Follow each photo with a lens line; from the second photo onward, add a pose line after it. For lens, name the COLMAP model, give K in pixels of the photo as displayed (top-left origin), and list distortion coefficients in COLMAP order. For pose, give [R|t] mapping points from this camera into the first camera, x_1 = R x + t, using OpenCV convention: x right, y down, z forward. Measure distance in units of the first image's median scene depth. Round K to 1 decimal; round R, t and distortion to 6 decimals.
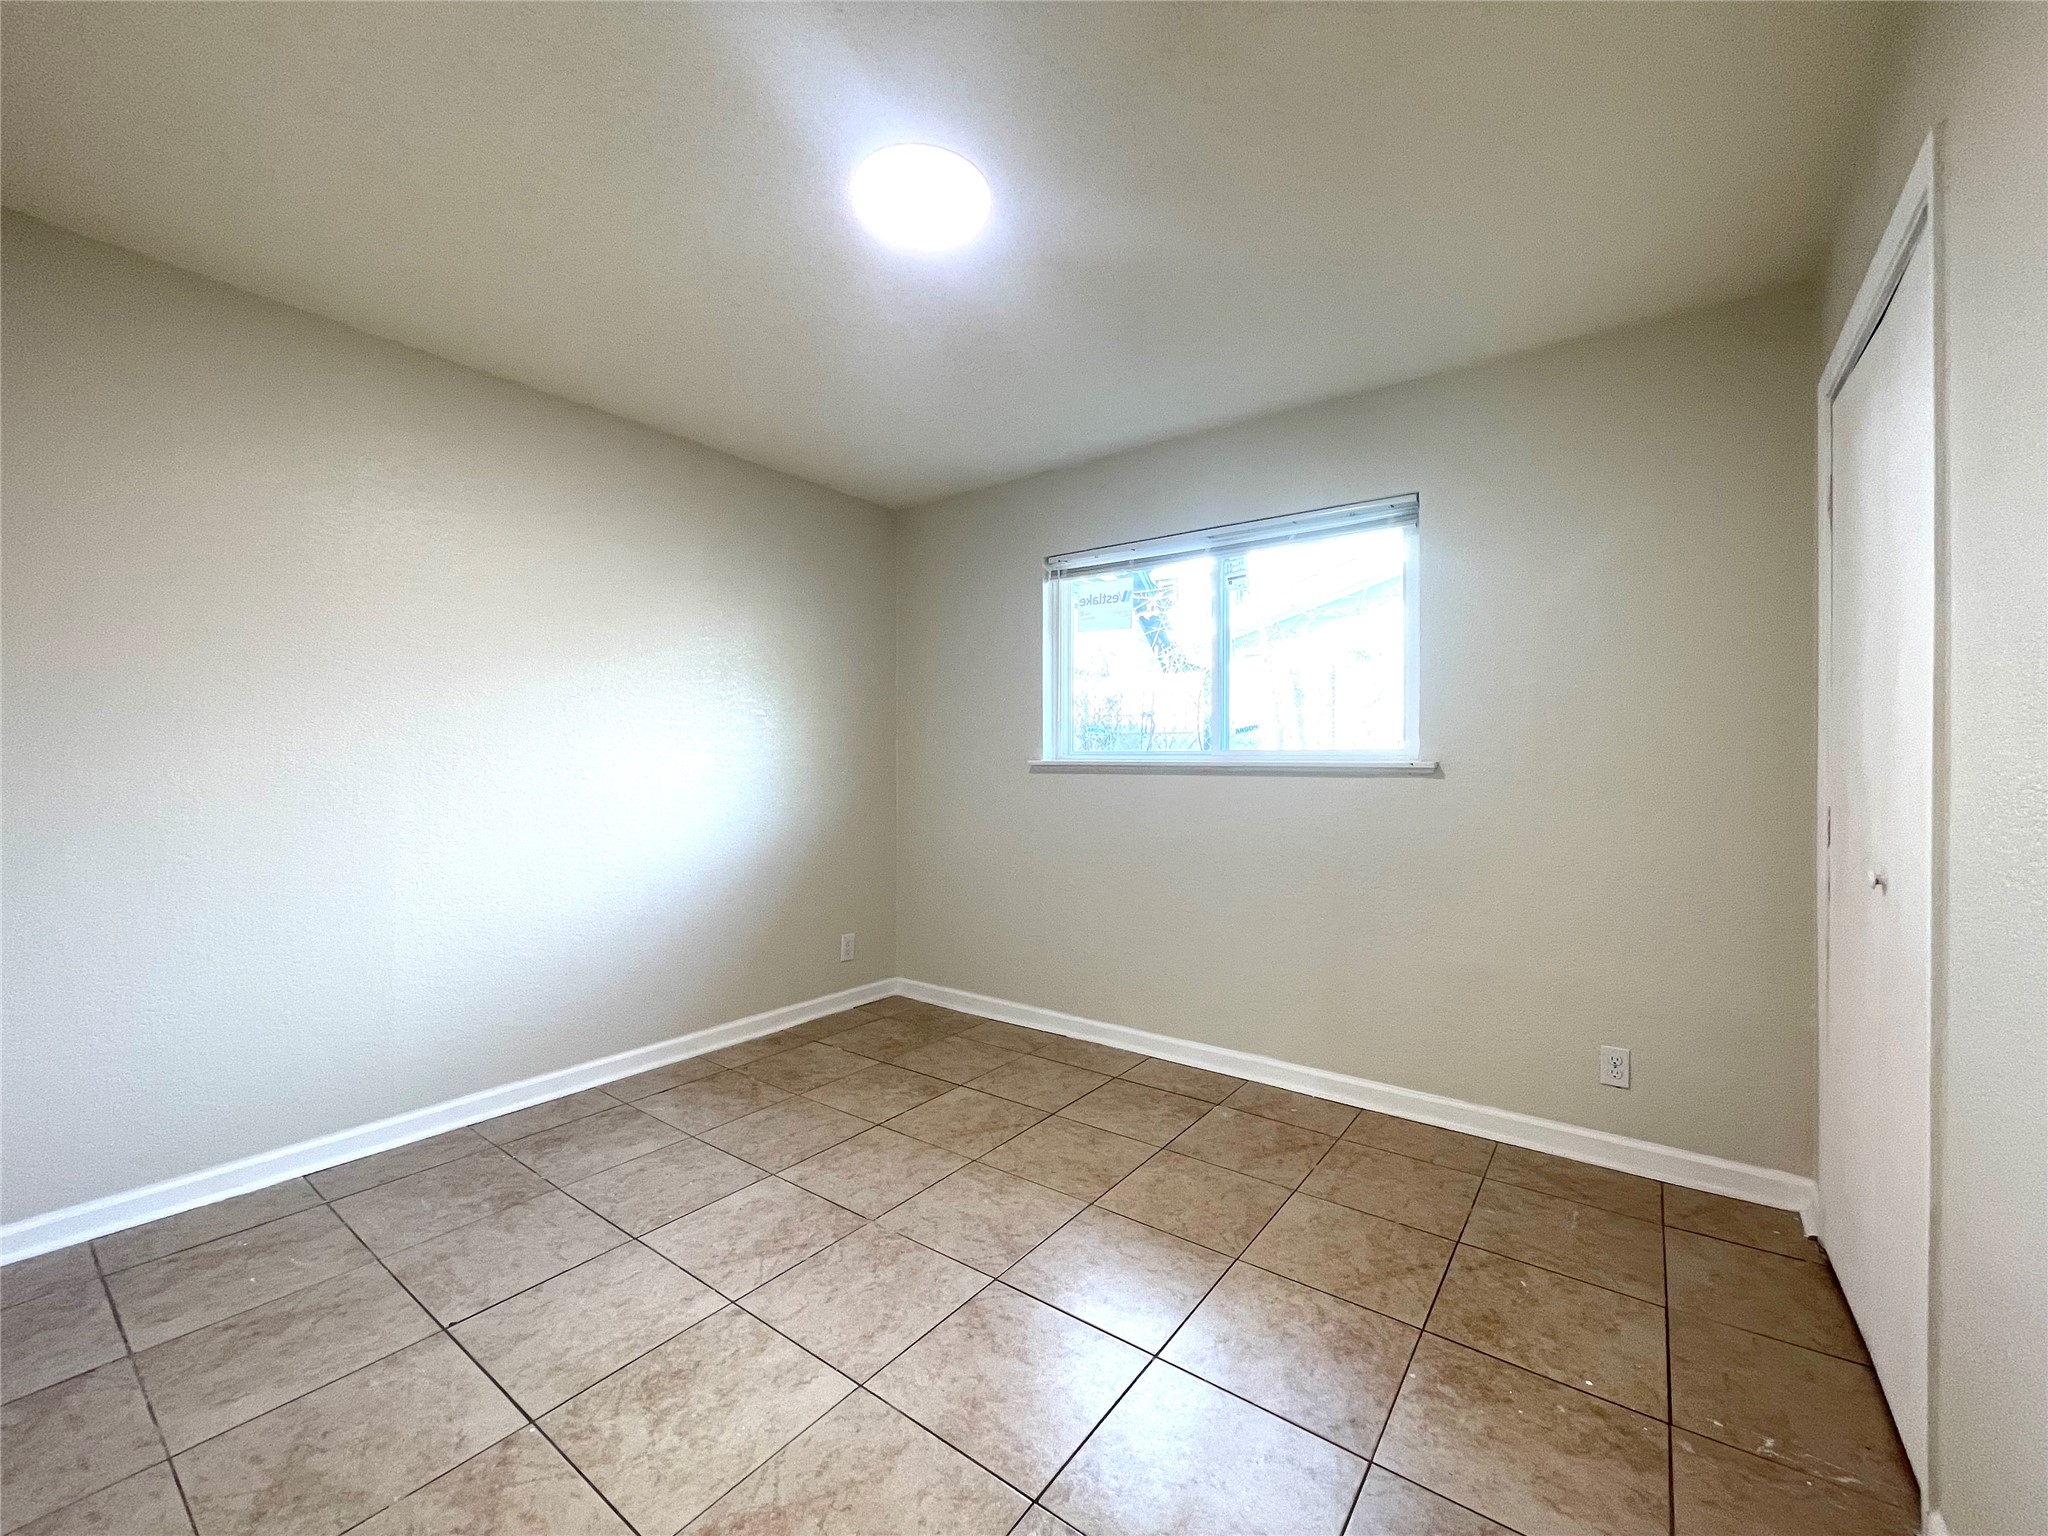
lens RADIAL K [[836.7, 0, 1024.7], [0, 836.7, 762.8], [0, 0, 1]] dist [-0.003005, -0.000029]
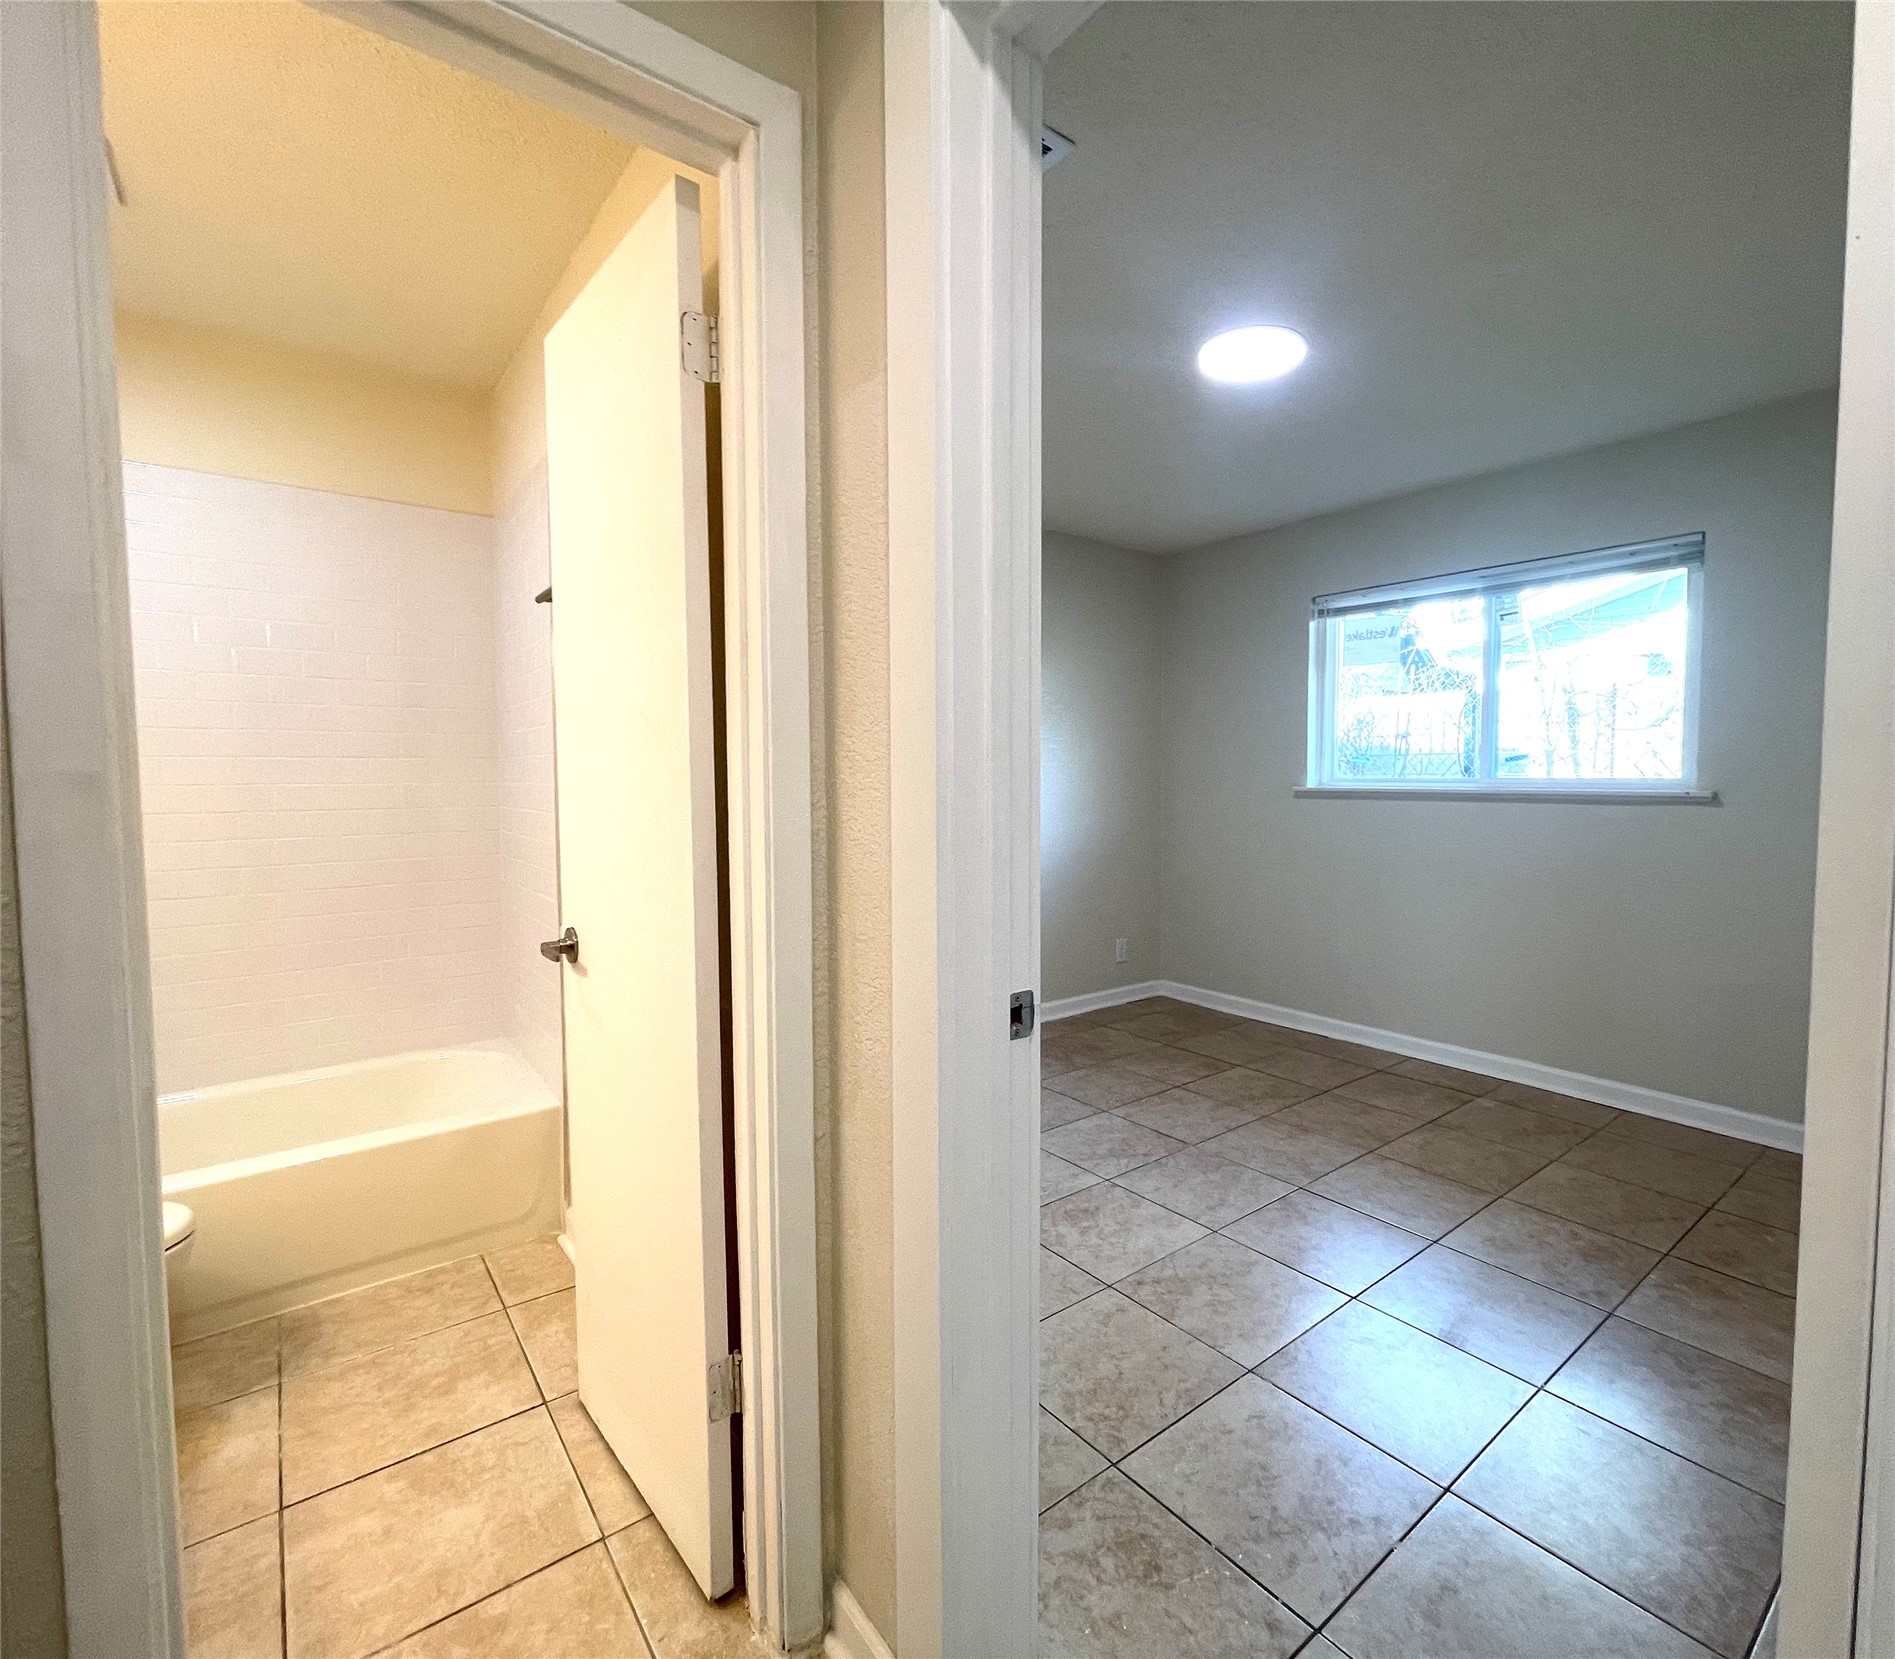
lens RADIAL K [[990.5, 0, 950.8], [0, 990.5, 821.2], [0, 0, 1]] dist [-0.006551, 0.000110]
pose [[0.969813, 0.008942, -0.243684, -0.136521], [0.003453, 0.998724, 0.050391, -0.028397], [0.243824, -0.049712, 0.968545, -0.434095]]
